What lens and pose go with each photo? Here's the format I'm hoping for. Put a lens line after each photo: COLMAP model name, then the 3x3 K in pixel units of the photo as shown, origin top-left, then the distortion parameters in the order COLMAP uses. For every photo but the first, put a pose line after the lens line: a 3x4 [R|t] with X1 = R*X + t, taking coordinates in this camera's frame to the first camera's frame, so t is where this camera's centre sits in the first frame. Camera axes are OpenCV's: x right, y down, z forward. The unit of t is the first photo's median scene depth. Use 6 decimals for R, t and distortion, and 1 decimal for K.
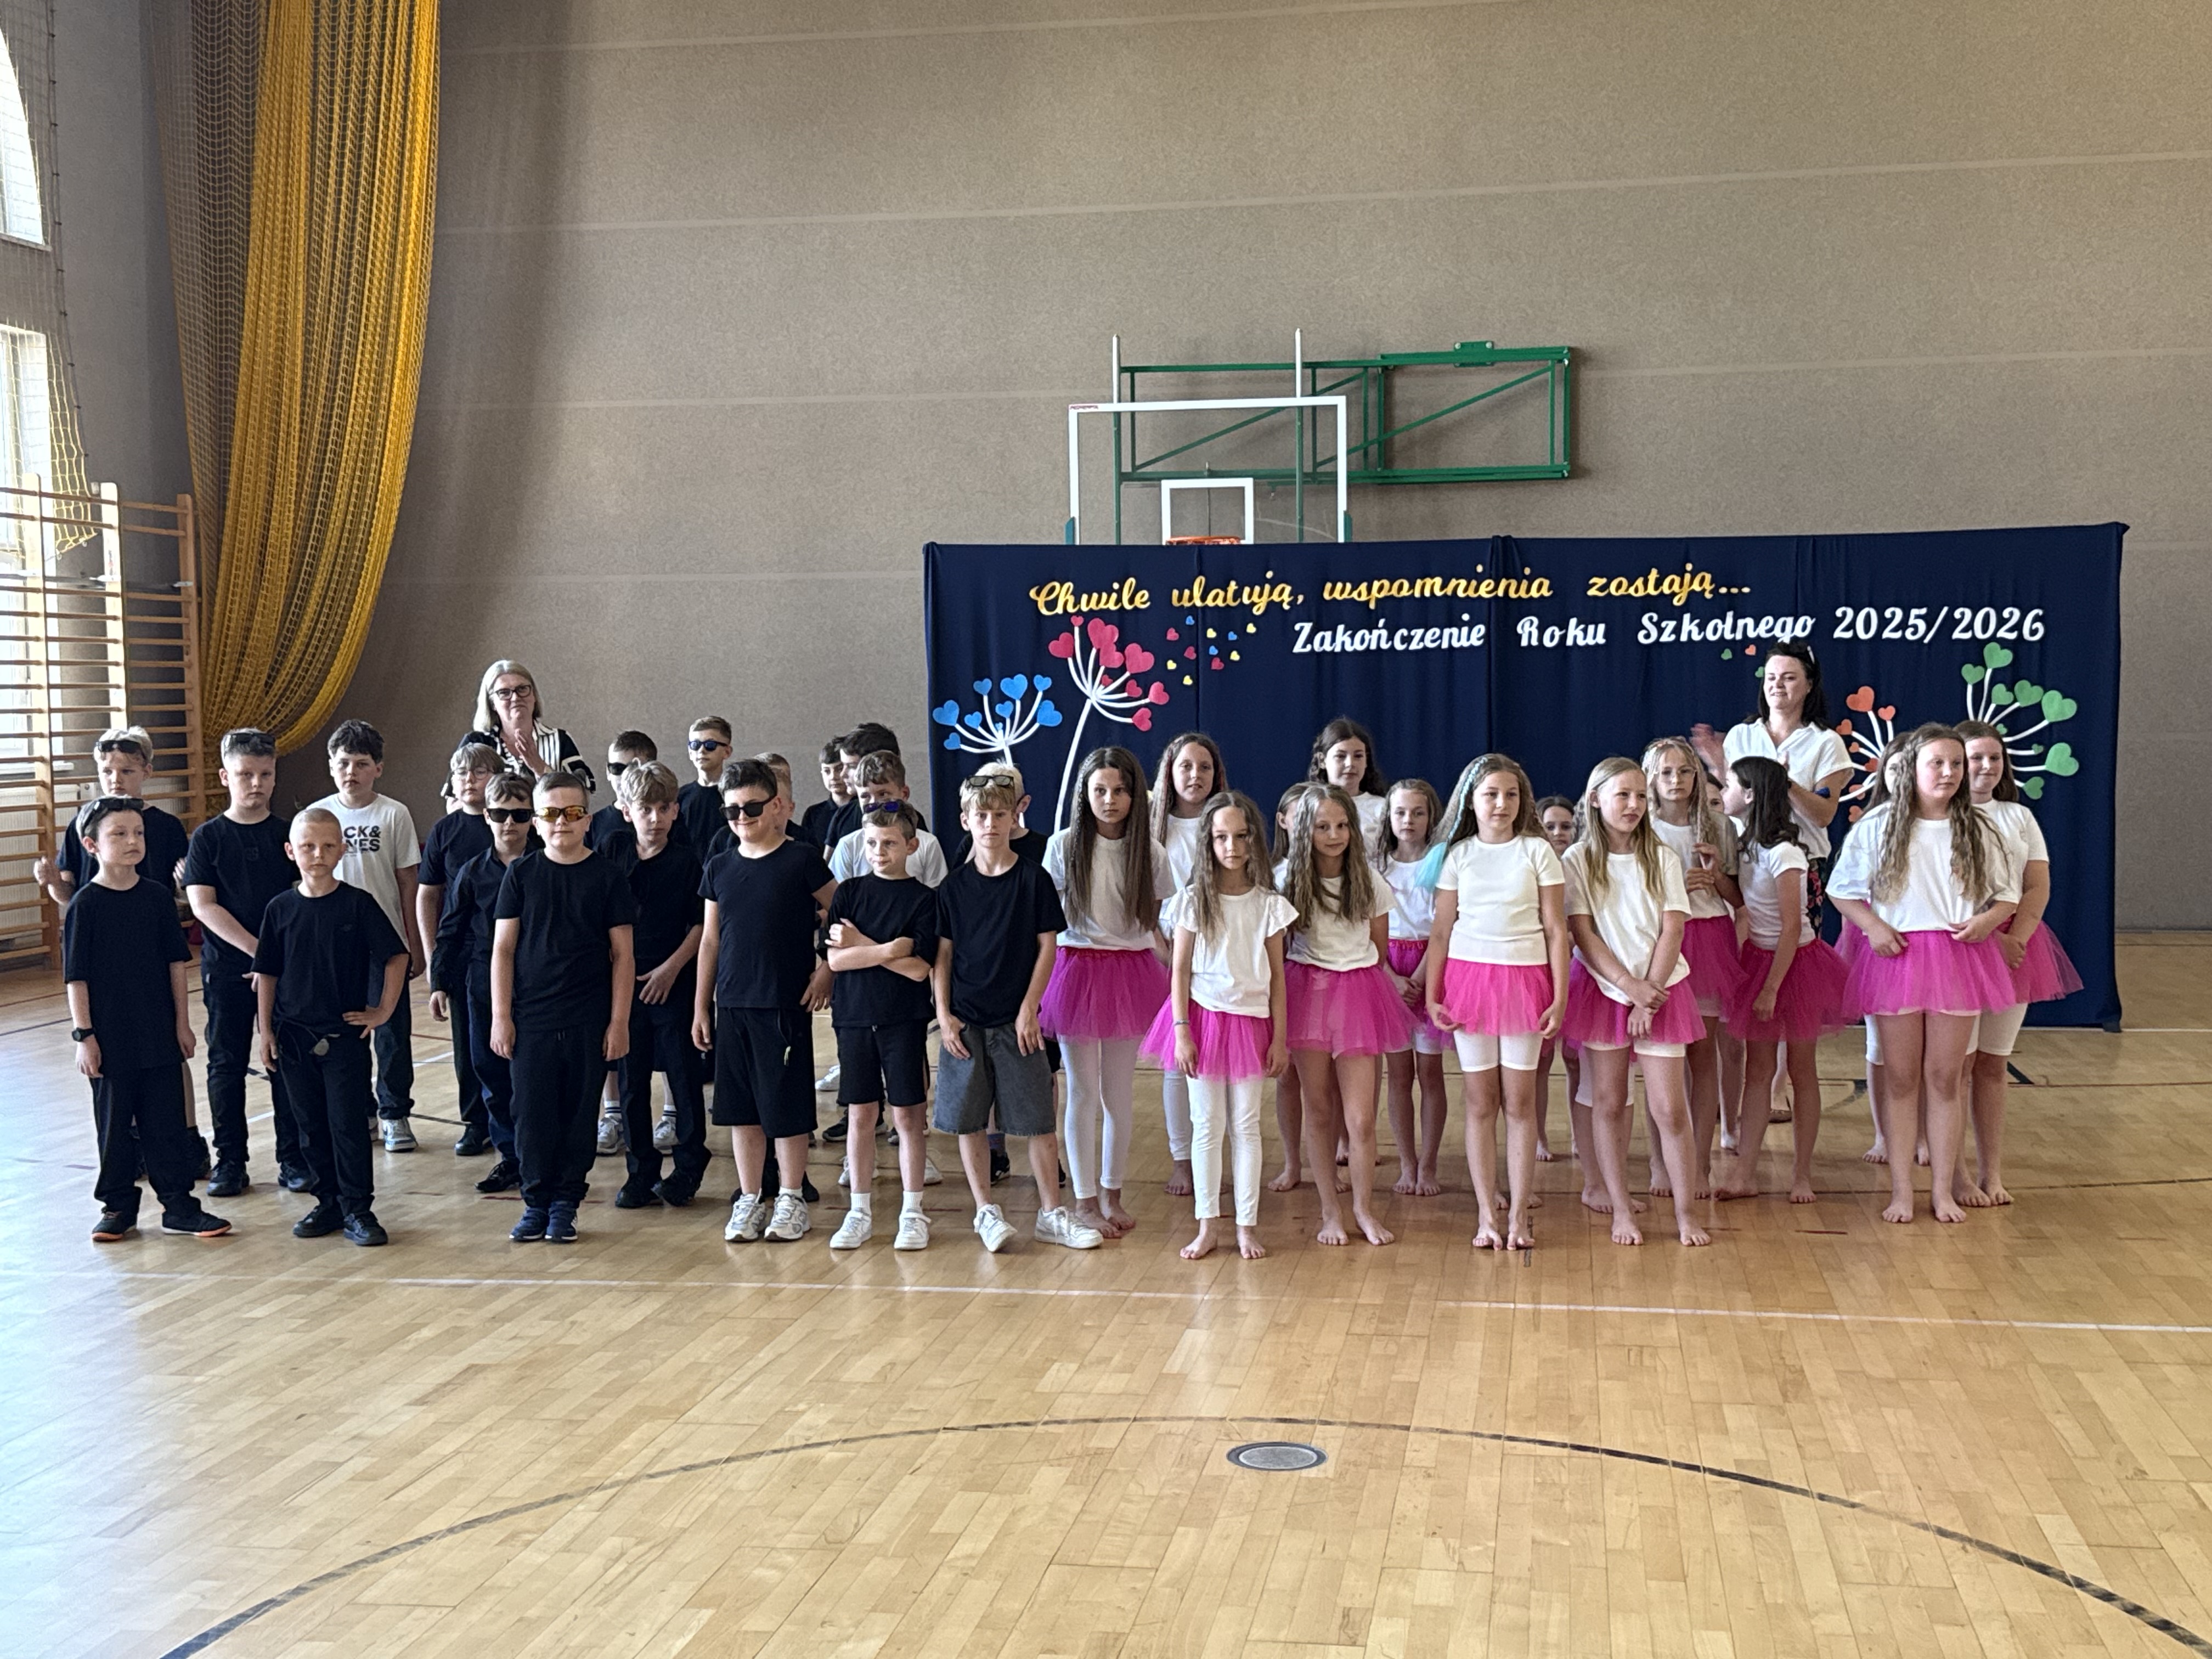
lens RADIAL K [[2744.6, 0, 1106.0], [0, 2744.6, 829.5], [0, 0, 1]] dist [0.204387, -0.439454]
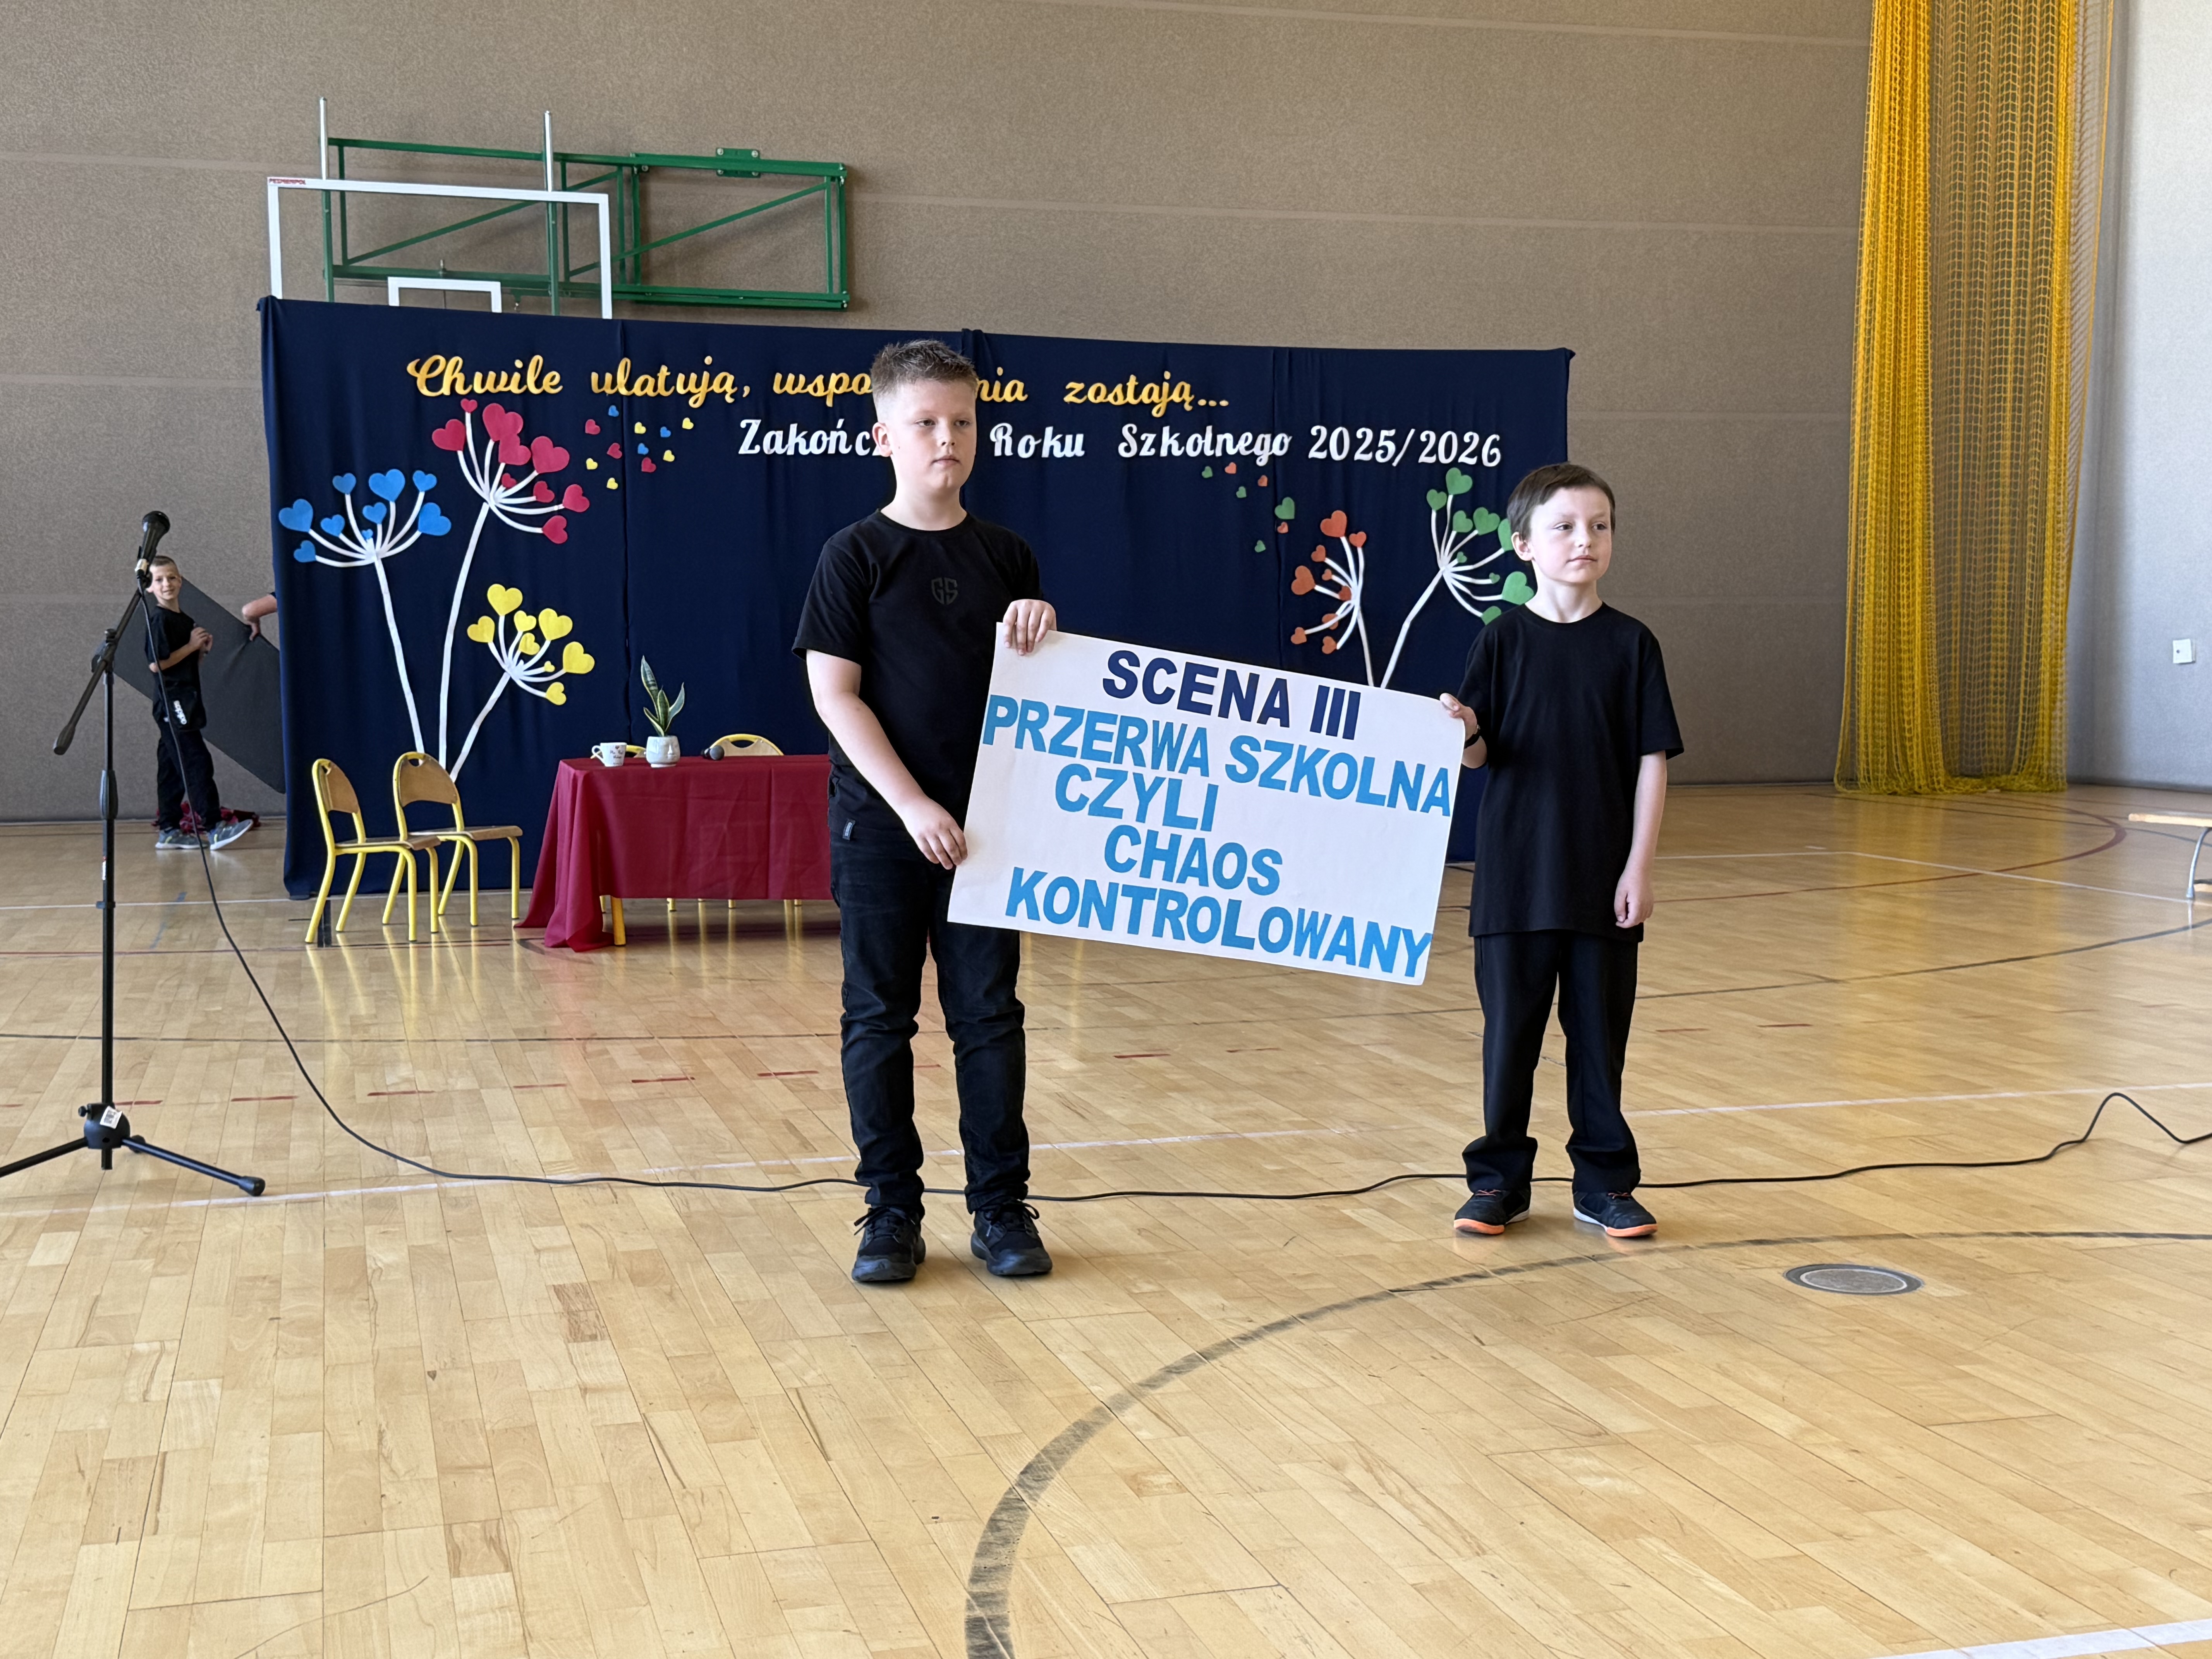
lens RADIAL K [[2744.6, 0, 1106.0], [0, 2744.6, 829.5], [0, 0, 1]] dist [0.204387, -0.439454]
pose [[0.896965, -0.022489, 0.441528, -0.214161], [0.016594, 0.999714, 0.017209, 0.039604], [-0.441789, -0.008109, 0.897082, 0.186149]]
